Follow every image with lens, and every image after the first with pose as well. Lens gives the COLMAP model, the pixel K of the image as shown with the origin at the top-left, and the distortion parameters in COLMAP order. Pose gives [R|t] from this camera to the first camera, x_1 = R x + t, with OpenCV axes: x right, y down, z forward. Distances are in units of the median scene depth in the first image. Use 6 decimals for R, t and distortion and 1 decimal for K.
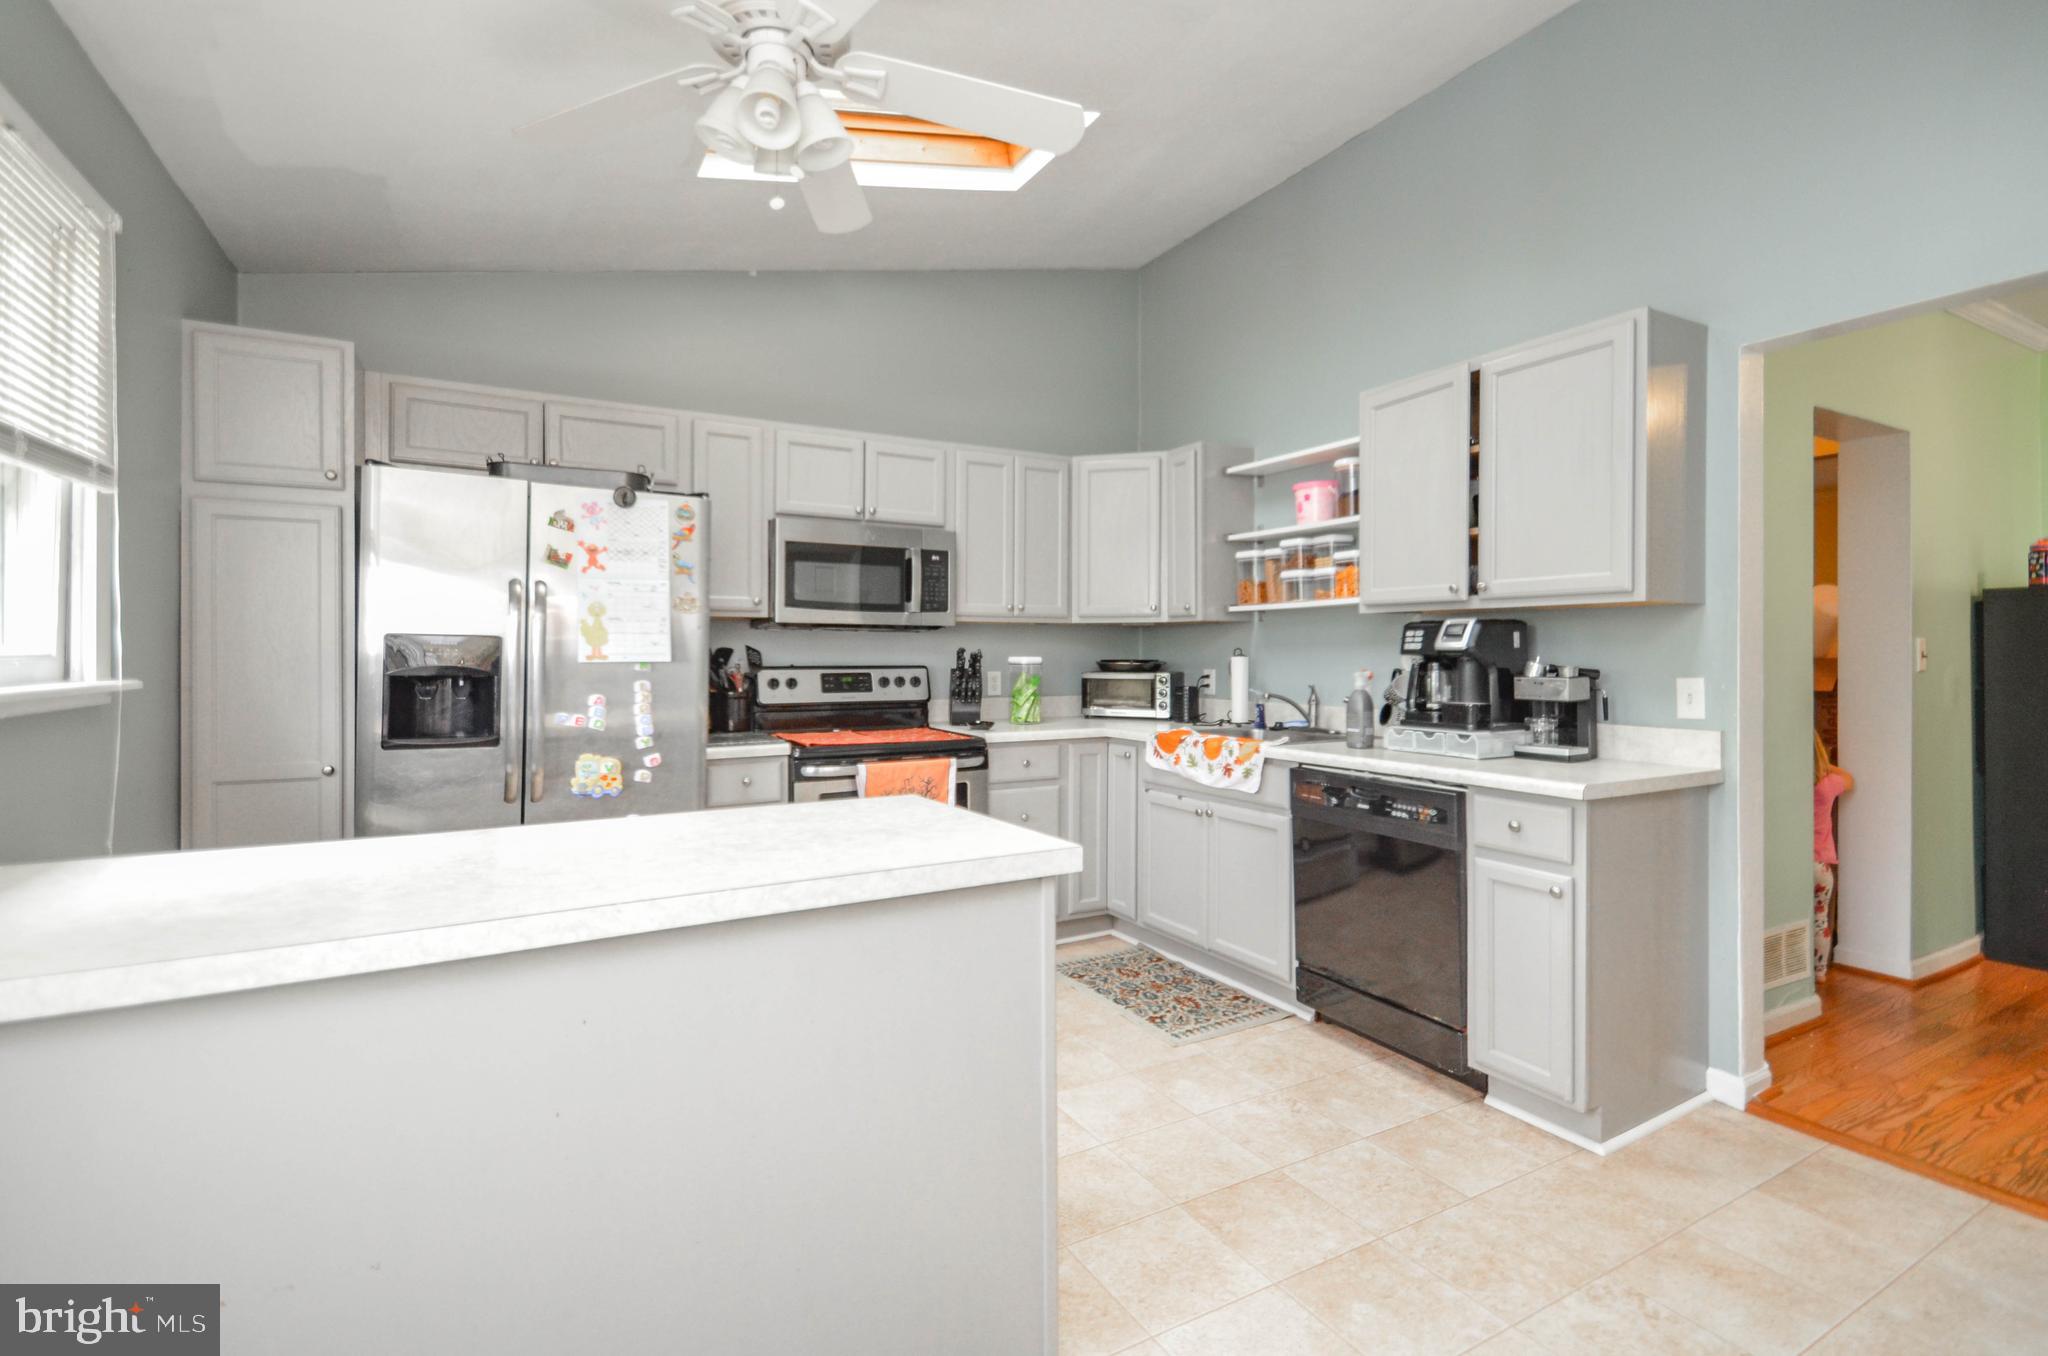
lens RADIAL K [[902.6, 0, 1030.5], [0, 902.6, 666.6], [0, 0, 1]] dist [0.001644, -0.007520]
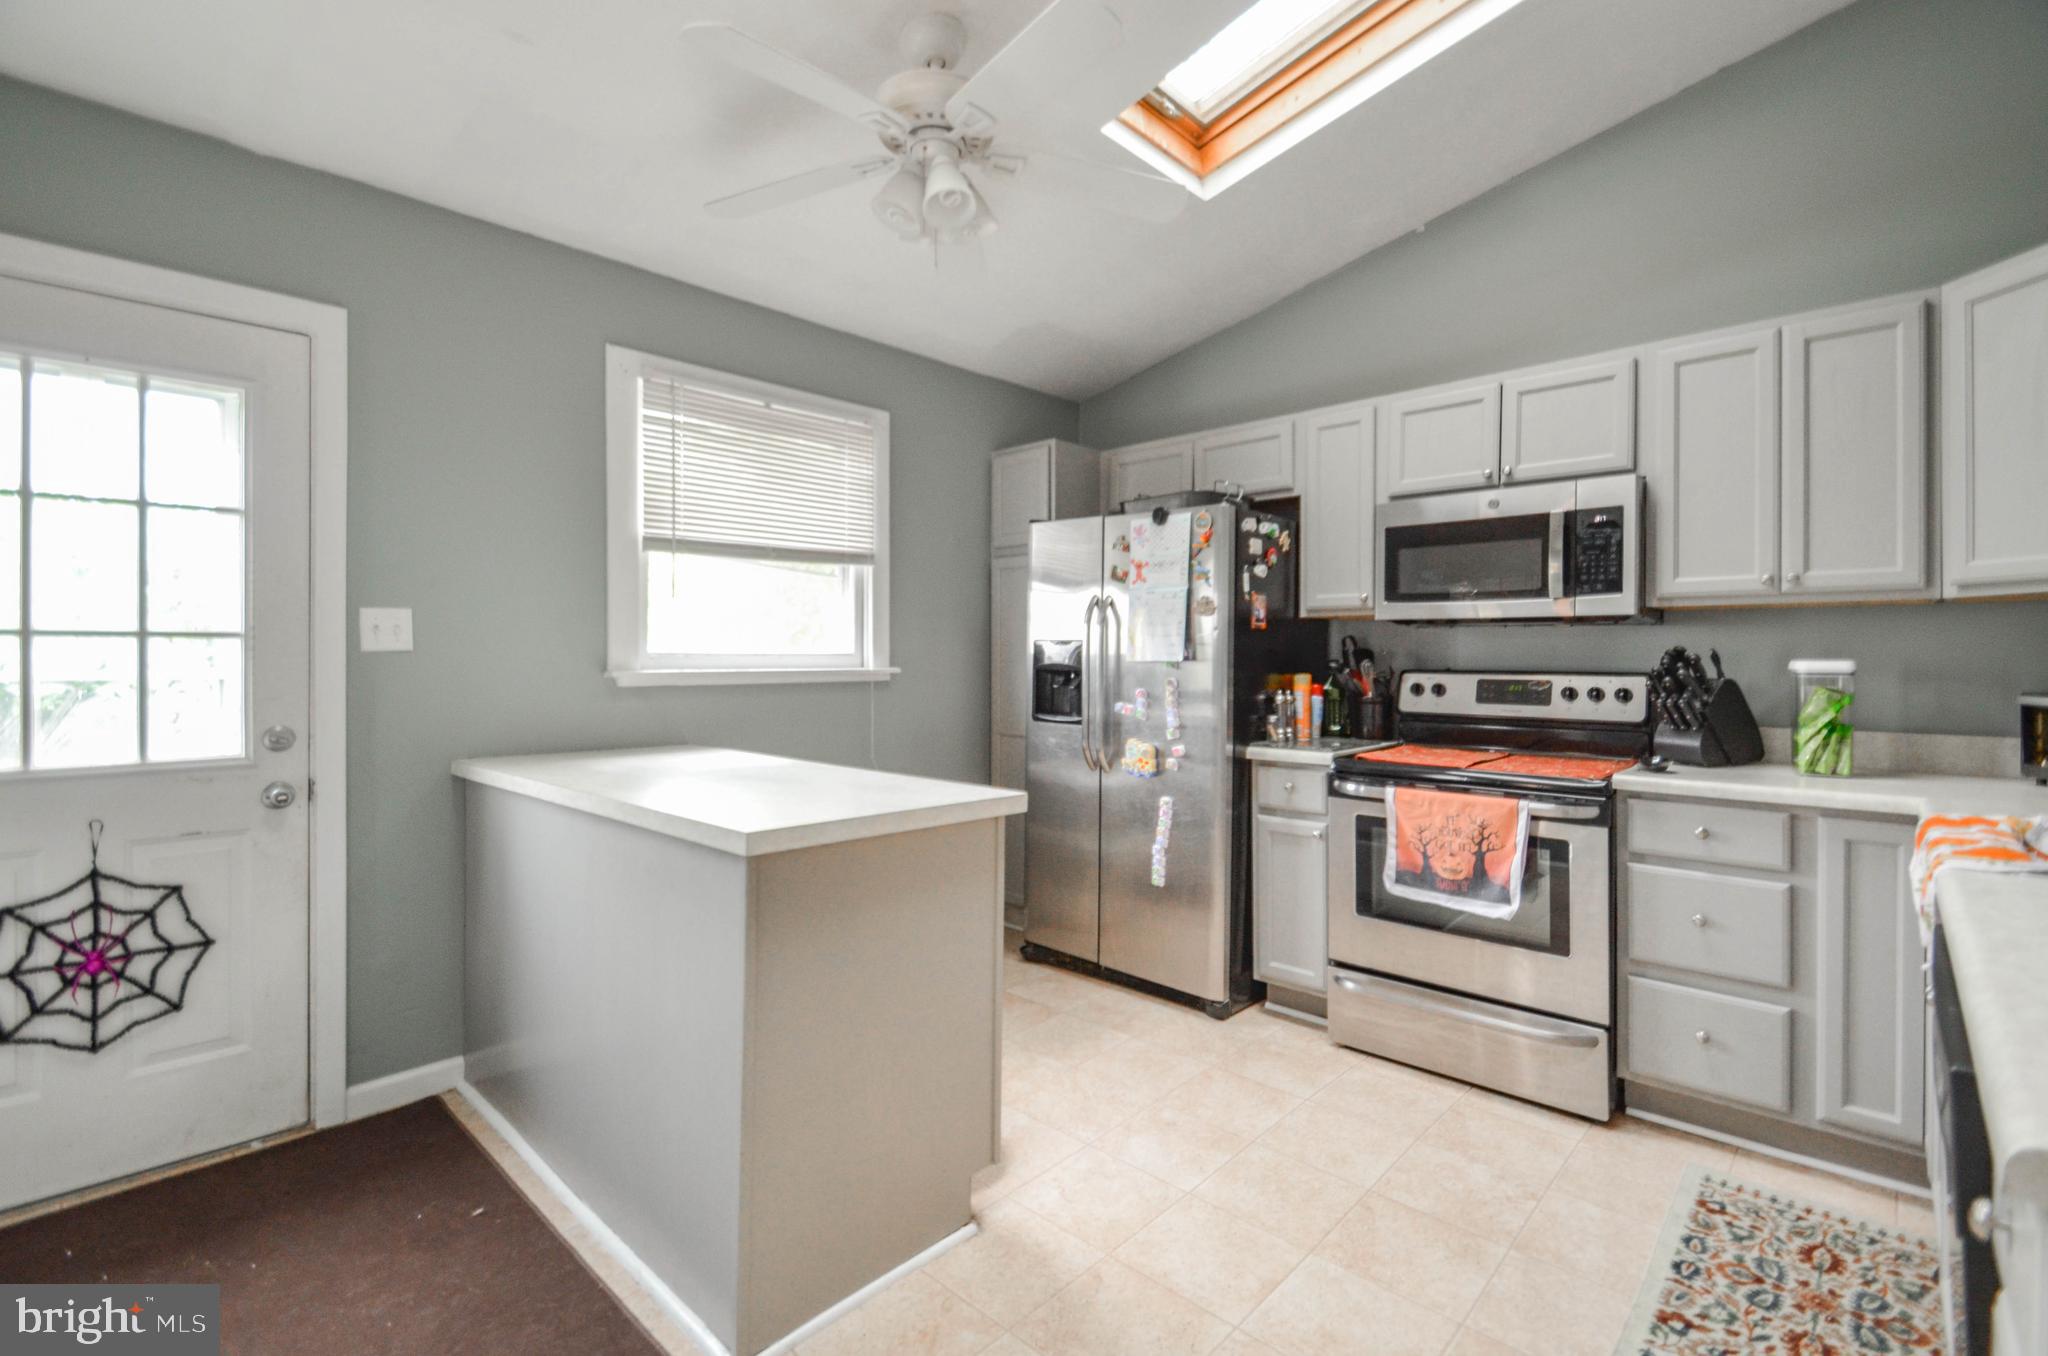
lens RADIAL K [[902.6, 0, 1030.5], [0, 902.6, 666.6], [0, 0, 1]] dist [0.001644, -0.007520]
pose [[0.305626, 0.012557, -0.952069, 0.504661], [-0.019072, 0.999793, 0.007064, -0.002749], [0.951961, 0.015999, 0.305802, 0.430114]]
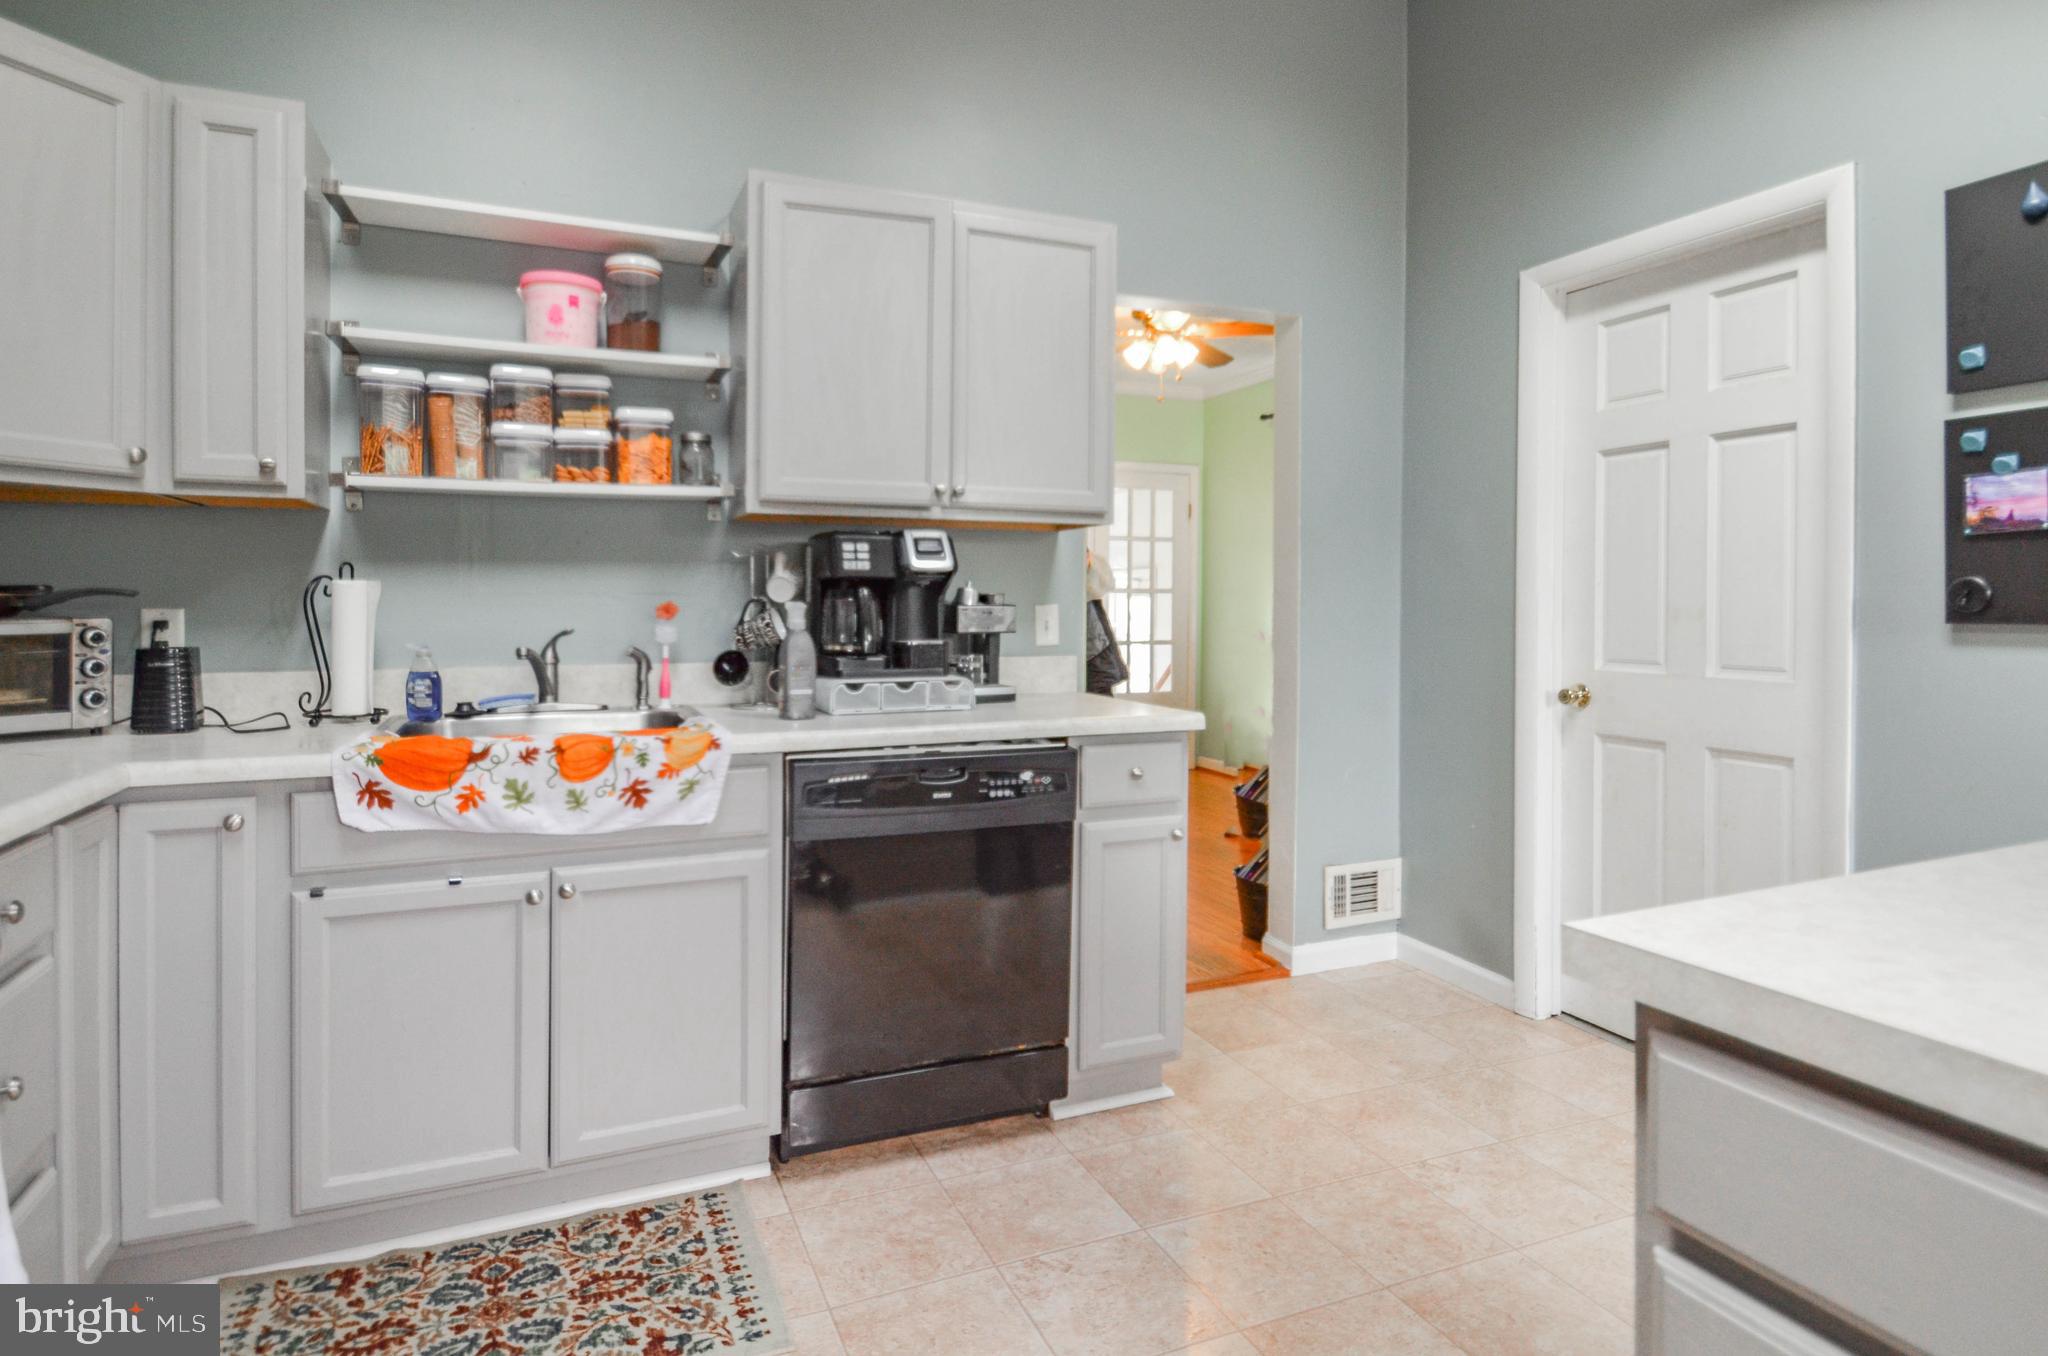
lens RADIAL K [[1057.5, 0, 955.4], [0, 1057.5, 621.2], [0, 0, 1]] dist [0.002336, -0.000099]
pose [[0.150401, -0.017648, 0.988468, -0.353390], [0.014028, 0.999778, 0.015716, 0.008496], [-0.988526, 0.011502, 0.150615, 0.724336]]
